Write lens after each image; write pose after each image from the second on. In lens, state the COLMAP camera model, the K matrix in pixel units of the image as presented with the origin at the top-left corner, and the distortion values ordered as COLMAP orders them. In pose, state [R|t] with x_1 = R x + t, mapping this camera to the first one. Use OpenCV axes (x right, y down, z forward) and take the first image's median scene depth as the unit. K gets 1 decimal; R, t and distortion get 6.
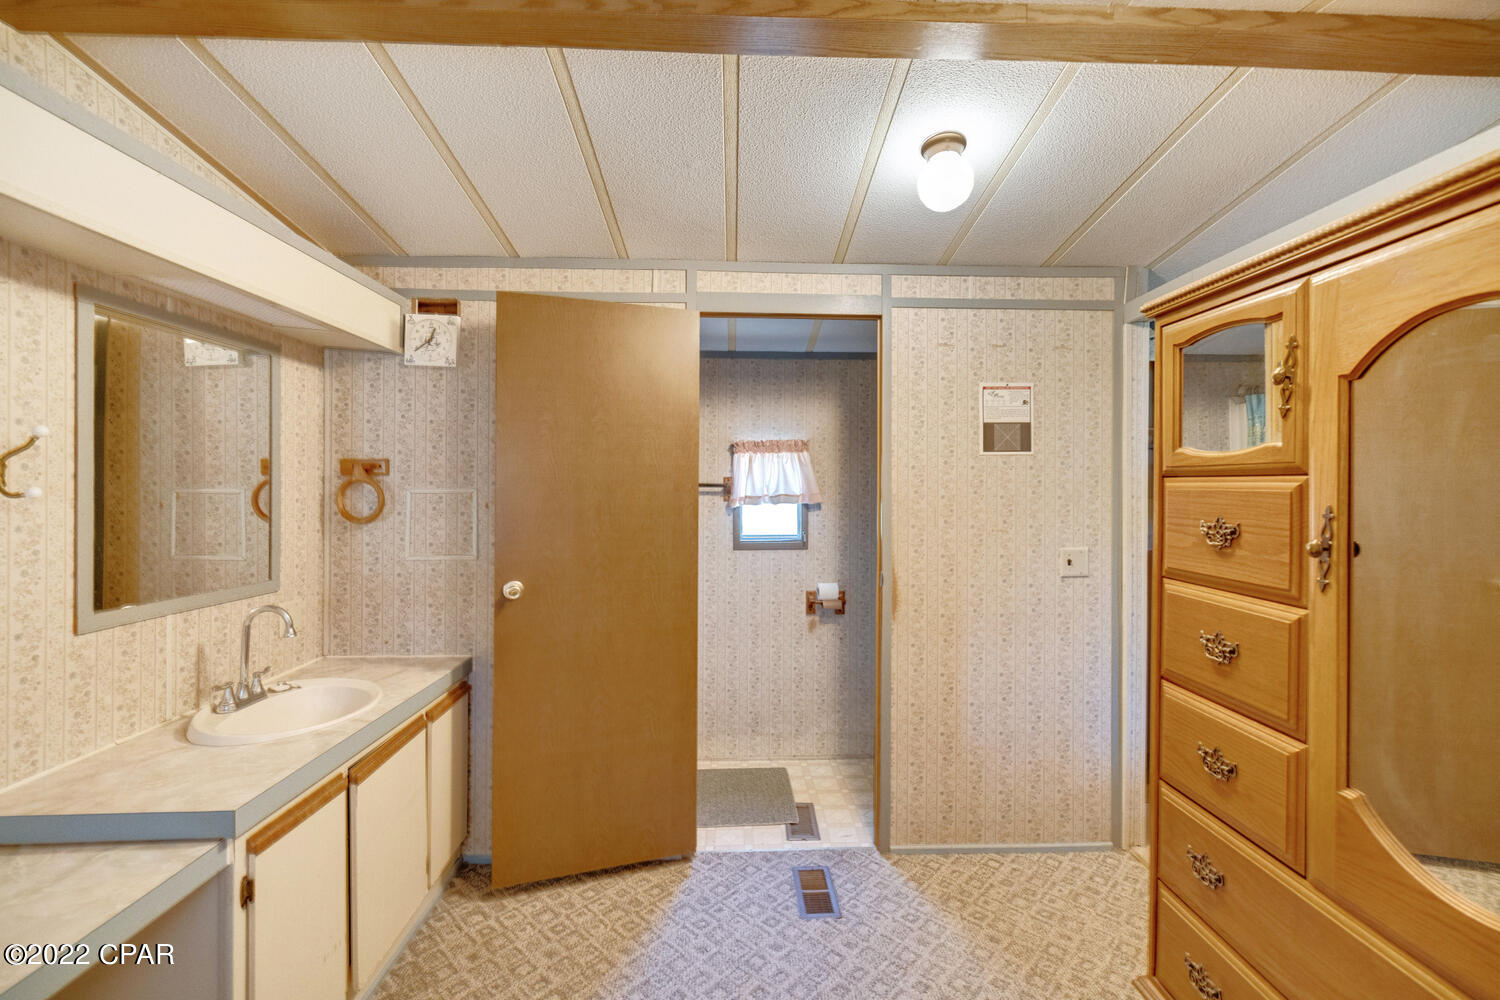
lens RADIAL K [[627.6, 0, 751.7], [0, 627.6, 496.4], [0, 0, 1]] dist [-0.000553, -0.000174]
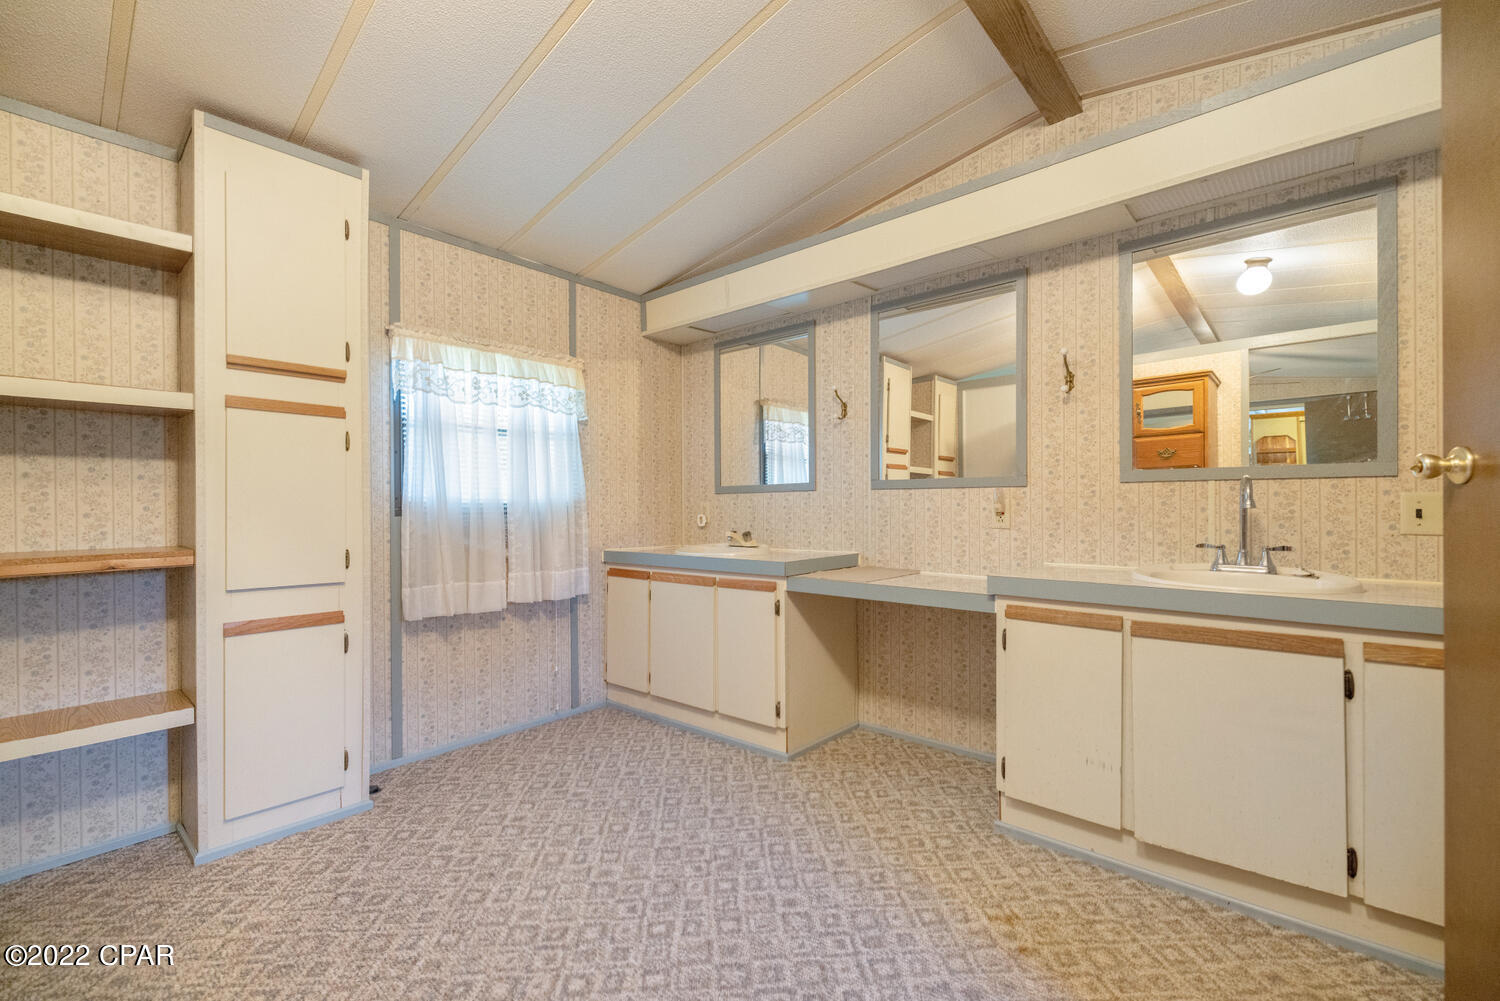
lens RADIAL K [[627.6, 0, 751.7], [0, 627.6, 496.9], [0, 0, 1]] dist [-0.000553, -0.000174]
pose [[-0.698544, -0.008198, -0.715520, 0.612823], [-0.002056, 0.999953, -0.009450, 0.286044], [0.715564, -0.005131, -0.698529, 1.485166]]
